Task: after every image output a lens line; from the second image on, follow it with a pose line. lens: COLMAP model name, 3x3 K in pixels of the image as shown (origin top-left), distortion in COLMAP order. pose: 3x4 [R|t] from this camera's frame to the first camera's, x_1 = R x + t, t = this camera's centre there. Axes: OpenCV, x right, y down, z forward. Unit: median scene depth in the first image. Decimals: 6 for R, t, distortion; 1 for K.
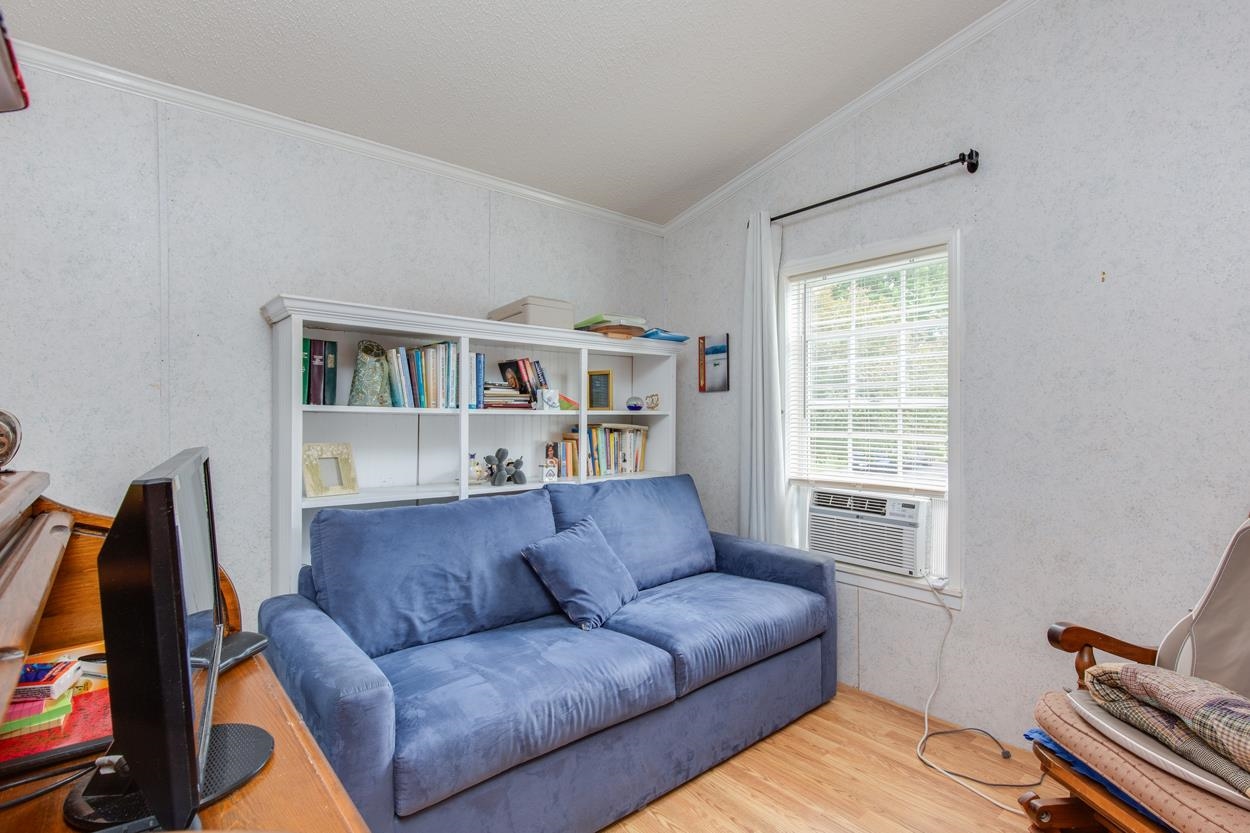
lens RADIAL K [[565.3, 0, 627.0], [0, 565.3, 416.5], [0, 0, 1]] dist [0.007773, -0.001006]
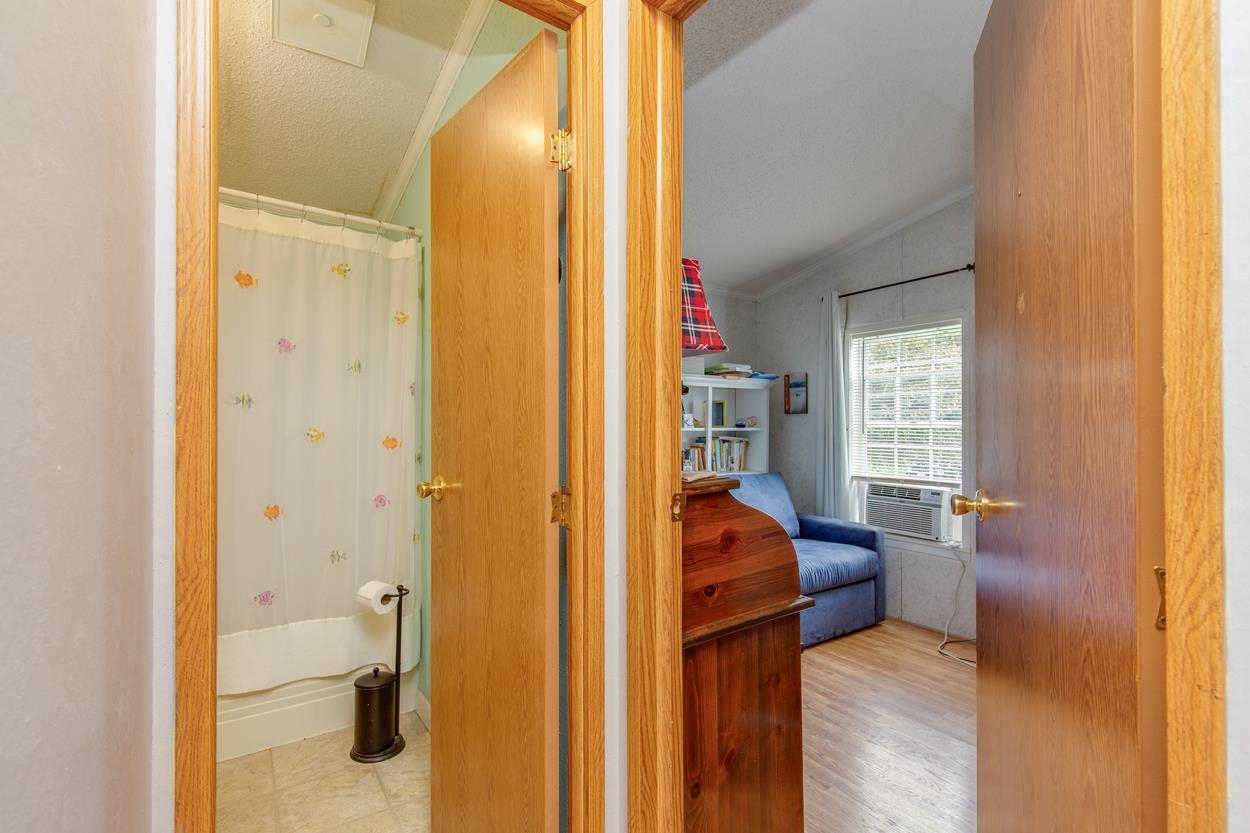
lens RADIAL K [[565.3, 0, 624.8], [0, 565.3, 421.6], [0, 0, 1]] dist [0.007773, -0.001006]
pose [[0.995633, 0.003335, -0.093291, -0.159657], [-0.004097, 0.999960, -0.007976, -0.014546], [0.093261, 0.008324, 0.995607, -0.503323]]
